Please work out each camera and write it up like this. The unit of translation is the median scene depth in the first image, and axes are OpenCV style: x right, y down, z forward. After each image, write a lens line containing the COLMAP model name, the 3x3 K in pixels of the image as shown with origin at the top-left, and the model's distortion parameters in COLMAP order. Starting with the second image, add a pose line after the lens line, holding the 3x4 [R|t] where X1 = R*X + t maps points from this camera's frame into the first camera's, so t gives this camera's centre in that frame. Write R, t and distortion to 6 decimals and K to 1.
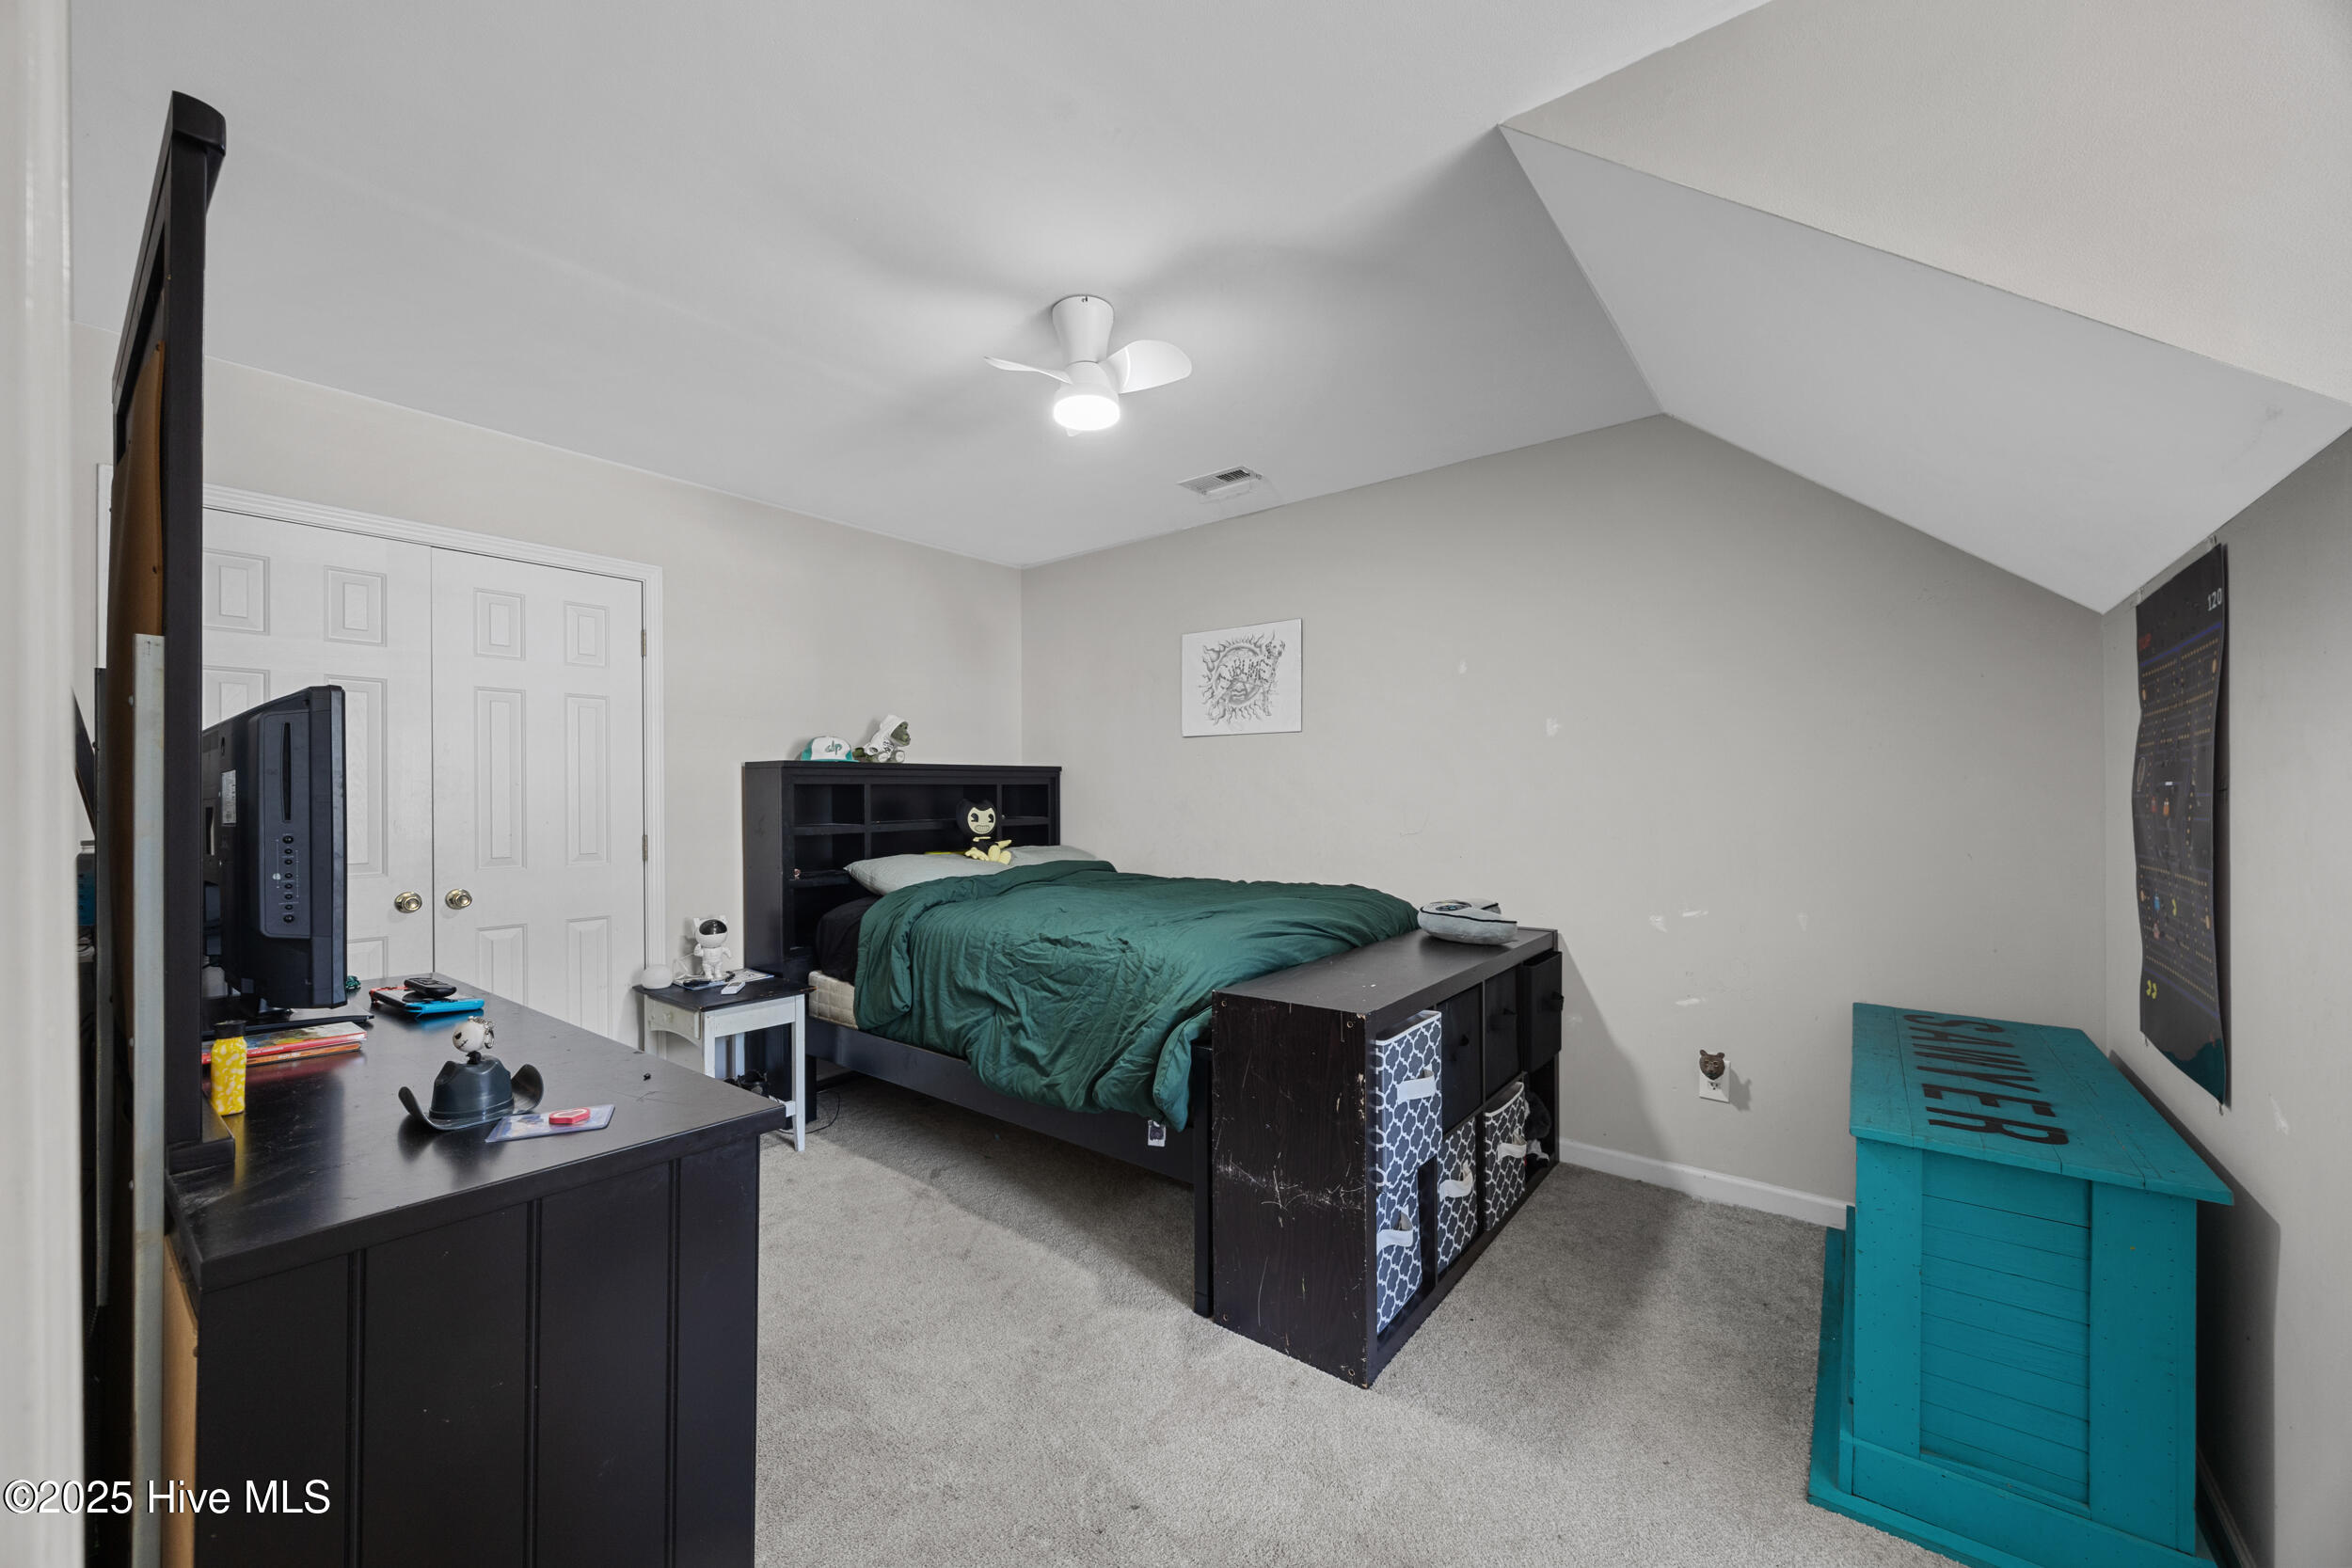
lens RADIAL K [[889.6, 0, 1176.0], [0, 889.6, 784.0], [0, 0, 1]] dist [-0.005907, 0.000151]
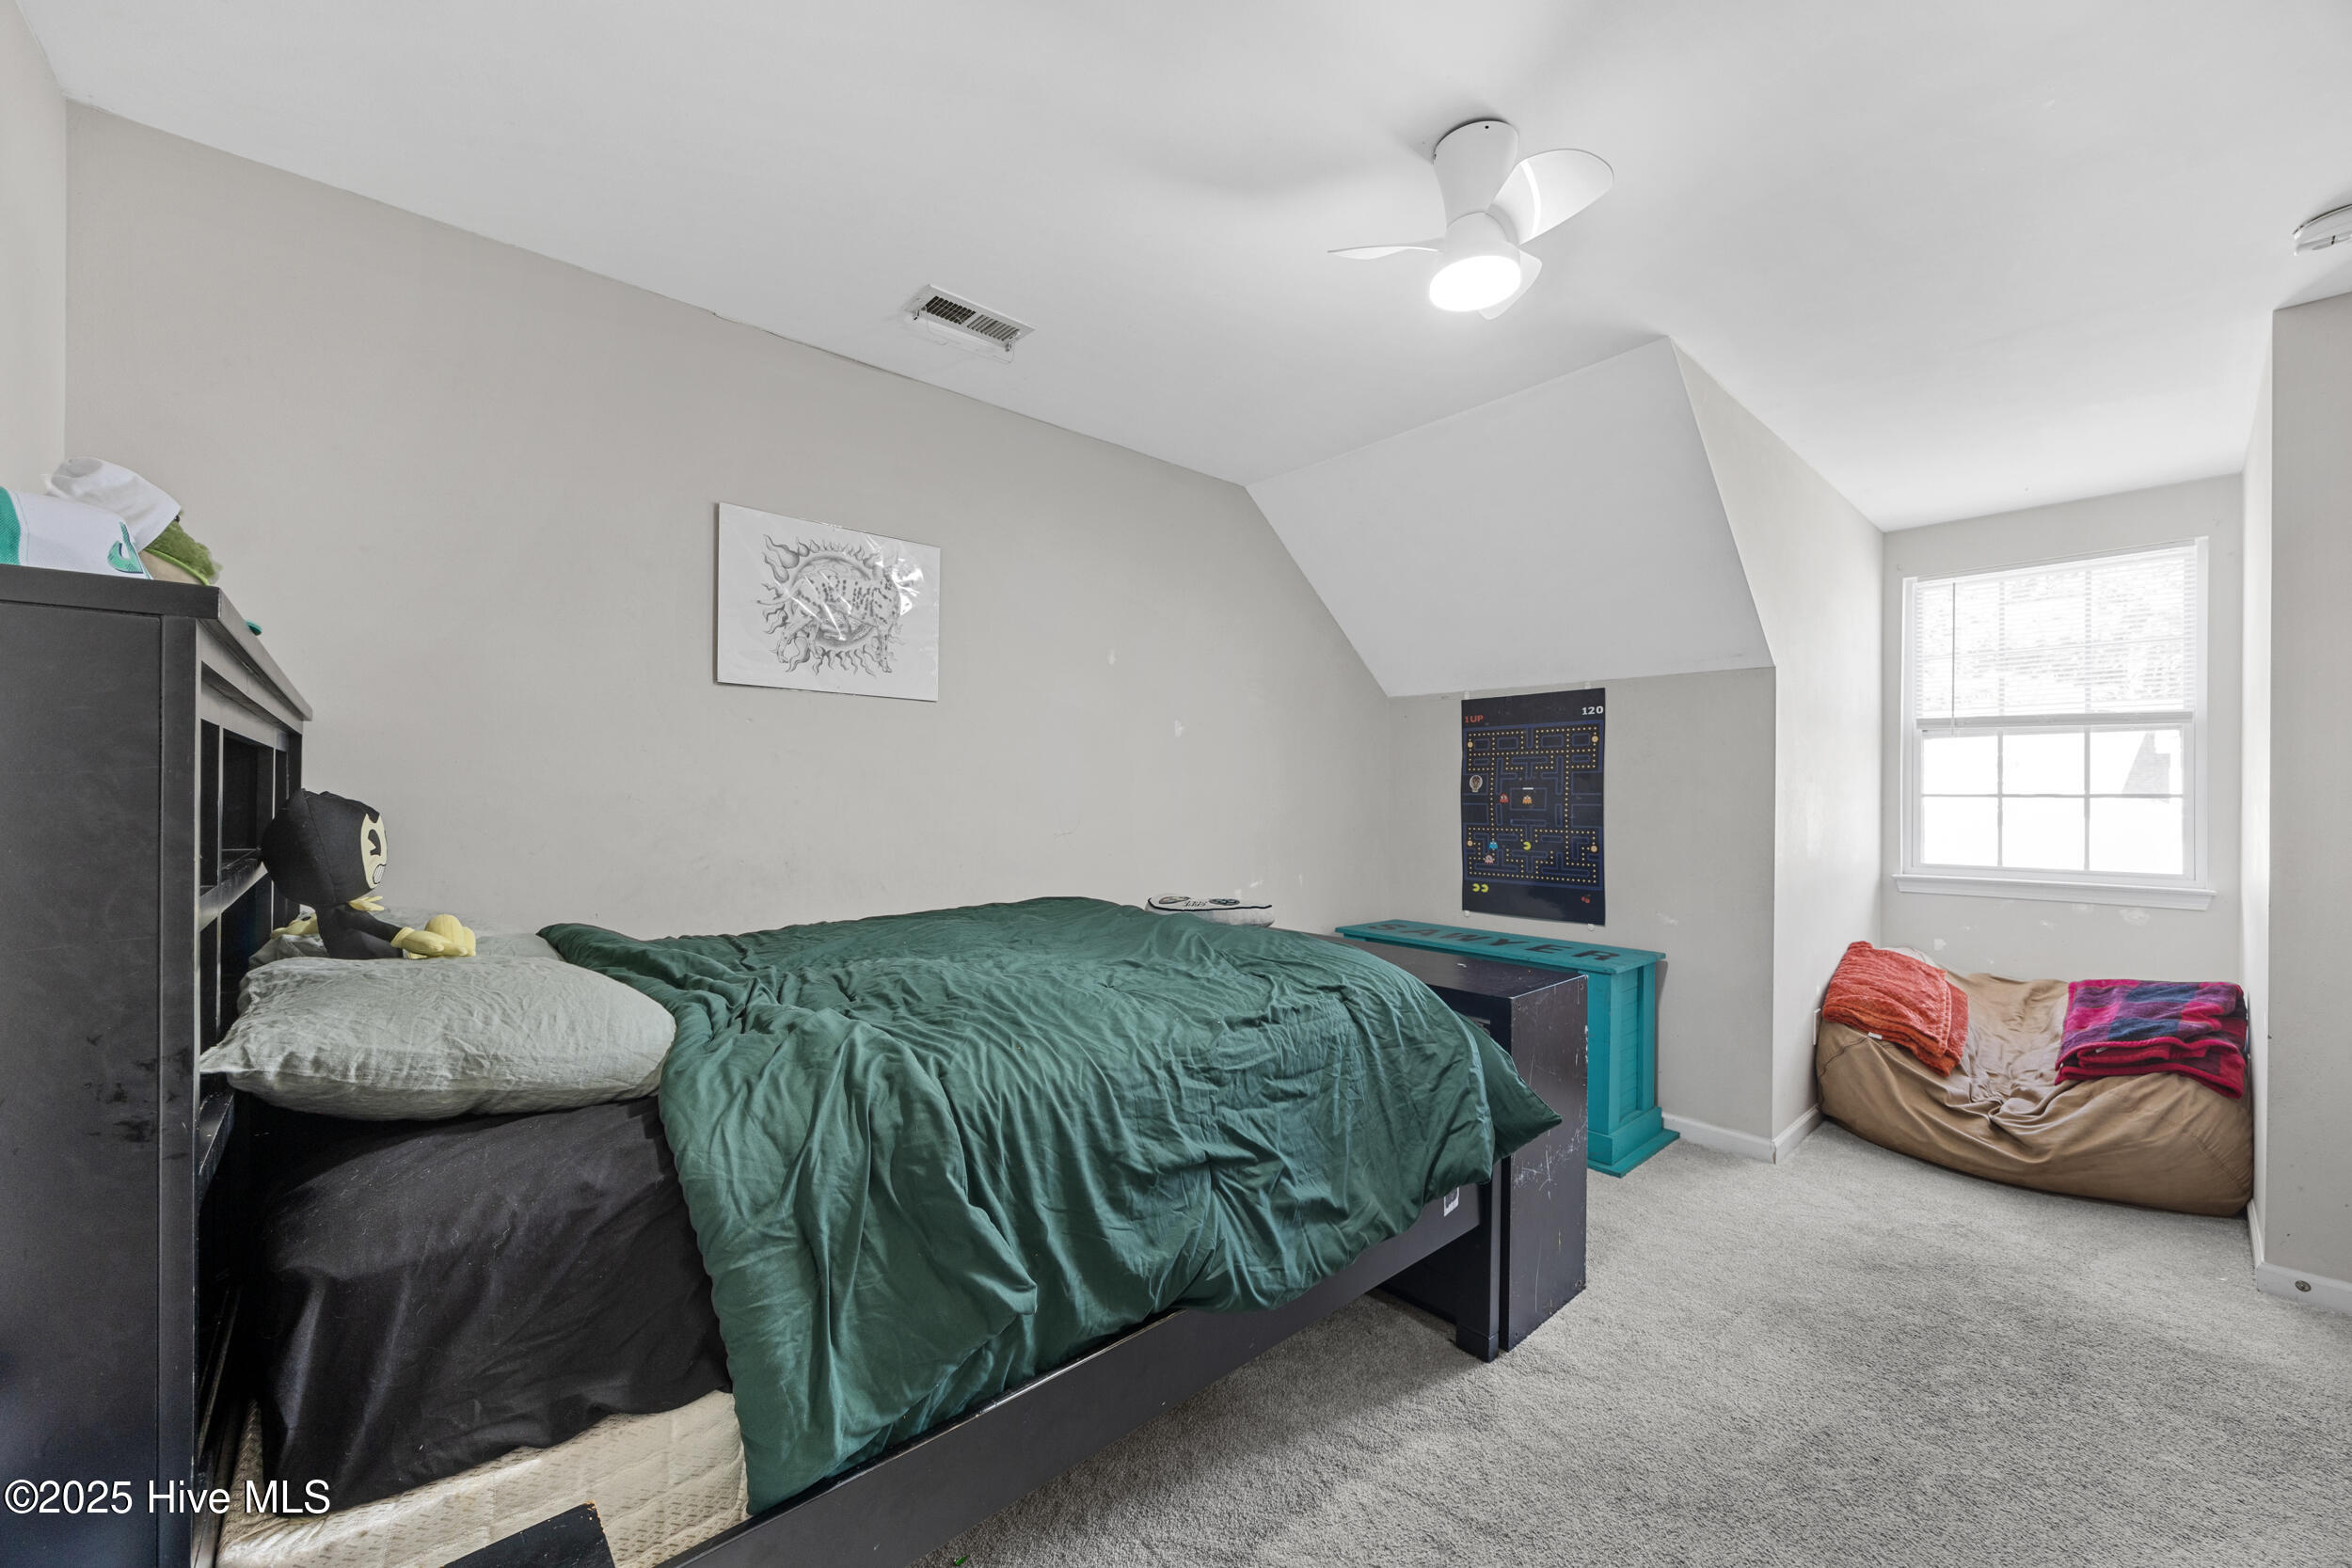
lens RADIAL K [[889.6, 0, 1176.0], [0, 889.6, 784.0], [0, 0, 1]] dist [-0.005907, 0.000151]
pose [[0.189342, 0.015295, 0.981792, -0.525639], [-0.019396, 0.999742, -0.011834, 0.013361], [-0.981720, -0.016802, 0.189590, 0.648853]]
